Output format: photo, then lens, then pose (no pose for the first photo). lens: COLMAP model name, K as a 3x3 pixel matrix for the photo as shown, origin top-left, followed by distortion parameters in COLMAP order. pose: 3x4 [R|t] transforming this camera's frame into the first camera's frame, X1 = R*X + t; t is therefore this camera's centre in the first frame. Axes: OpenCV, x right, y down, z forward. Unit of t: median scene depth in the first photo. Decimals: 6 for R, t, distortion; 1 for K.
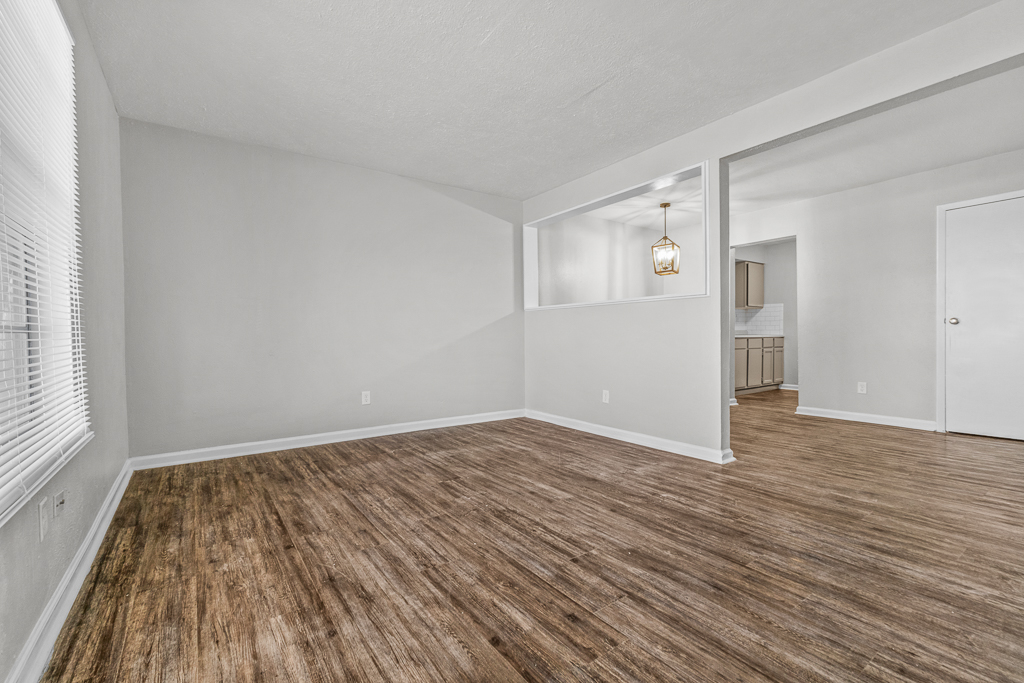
lens RADIAL K [[443.8, 0, 514.6], [0, 443.8, 346.0], [0, 0, 1]] dist [0.008422, -0.000144]
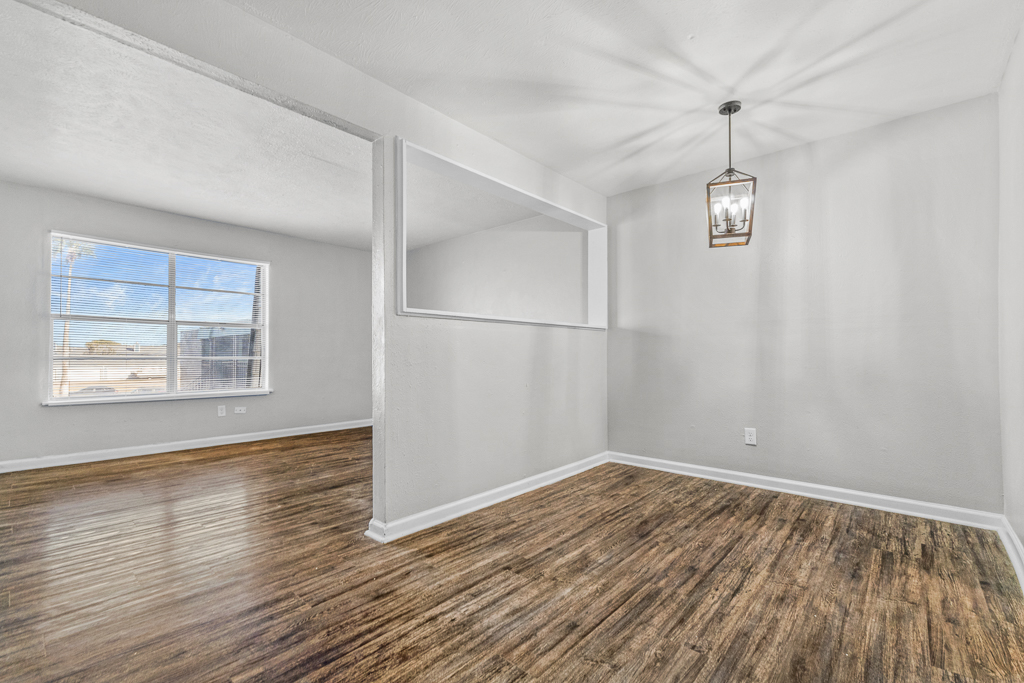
lens RADIAL K [[442.5, 0, 513.3], [0, 442.5, 351.0], [0, 0, 1]] dist [0.007442, -0.001615]
pose [[0.222247, -0.002977, -0.974986, 1.417987], [-0.020915, 0.999751, -0.007820, -0.055462], [0.974766, 0.022129, 0.222129, 1.194087]]
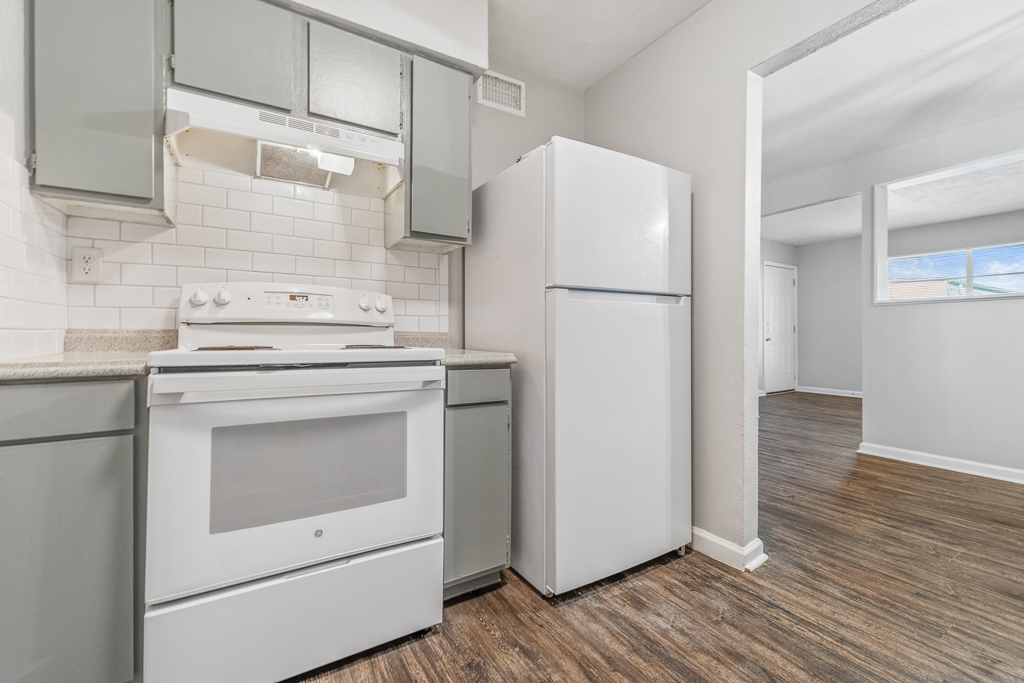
lens RADIAL K [[442.5, 0, 510.8], [0, 442.5, 336.9], [0, 0, 1]] dist [0.007442, -0.001615]
pose [[-0.997160, 0.011195, 0.074479, 1.471579], [0.013106, 0.999596, 0.025210, -0.083824], [-0.074166, 0.026114, -0.996904, 2.500987]]
